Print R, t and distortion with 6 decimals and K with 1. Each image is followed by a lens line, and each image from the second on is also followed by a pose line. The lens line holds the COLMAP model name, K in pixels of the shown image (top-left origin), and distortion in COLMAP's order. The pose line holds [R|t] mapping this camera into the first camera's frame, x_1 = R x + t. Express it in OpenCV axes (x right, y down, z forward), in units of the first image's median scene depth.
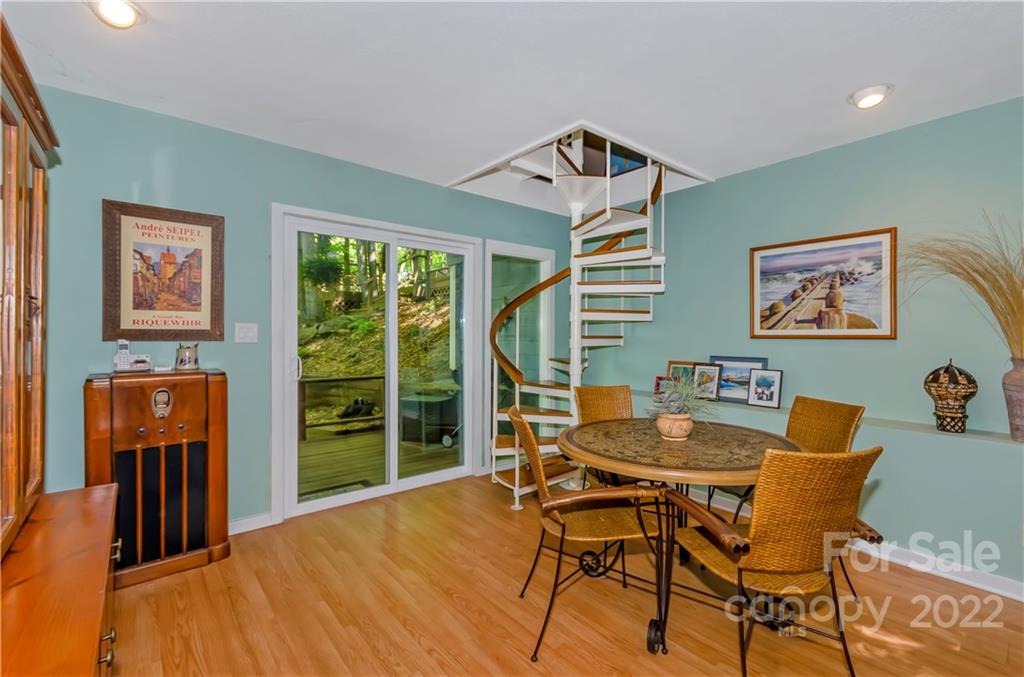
lens RADIAL K [[453.4, 0, 512.9], [0, 453.4, 334.2], [0, 0, 1]] dist [0.000360, 0.000003]
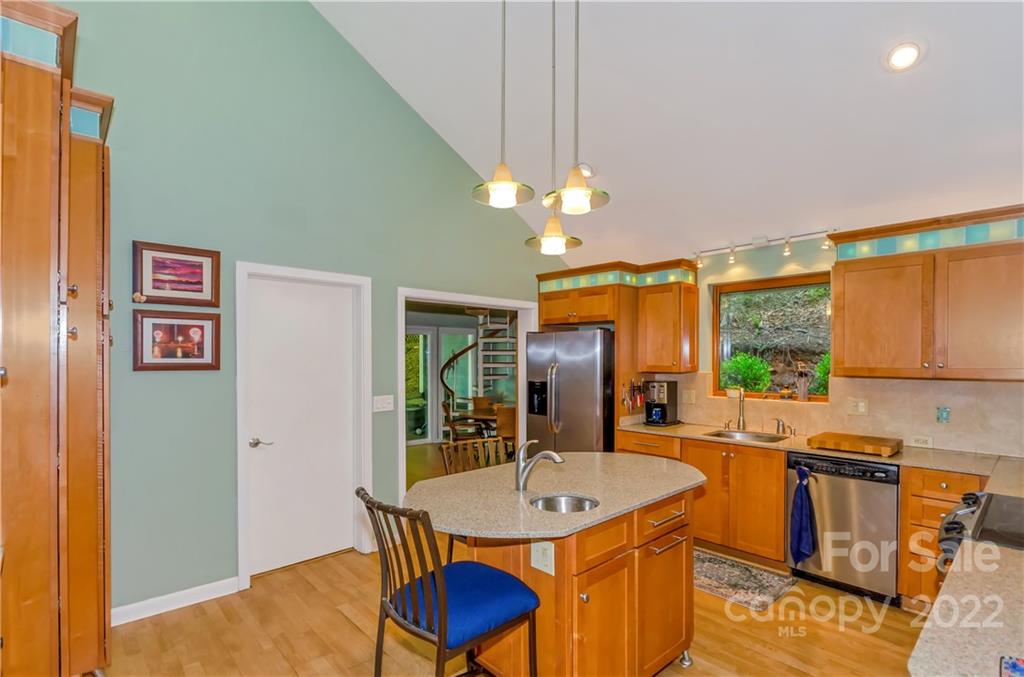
lens RADIAL K [[493.8, 0, 513.6], [0, 493.8, 363.1], [0, 0, 1]] dist [0.000039, 0.000003]
pose [[0.998369, 0.003330, 0.056990, 0.148389], [-0.003275, 0.999994, -0.001062, -0.044600], [-0.056993, 0.000874, 0.998374, -1.225225]]
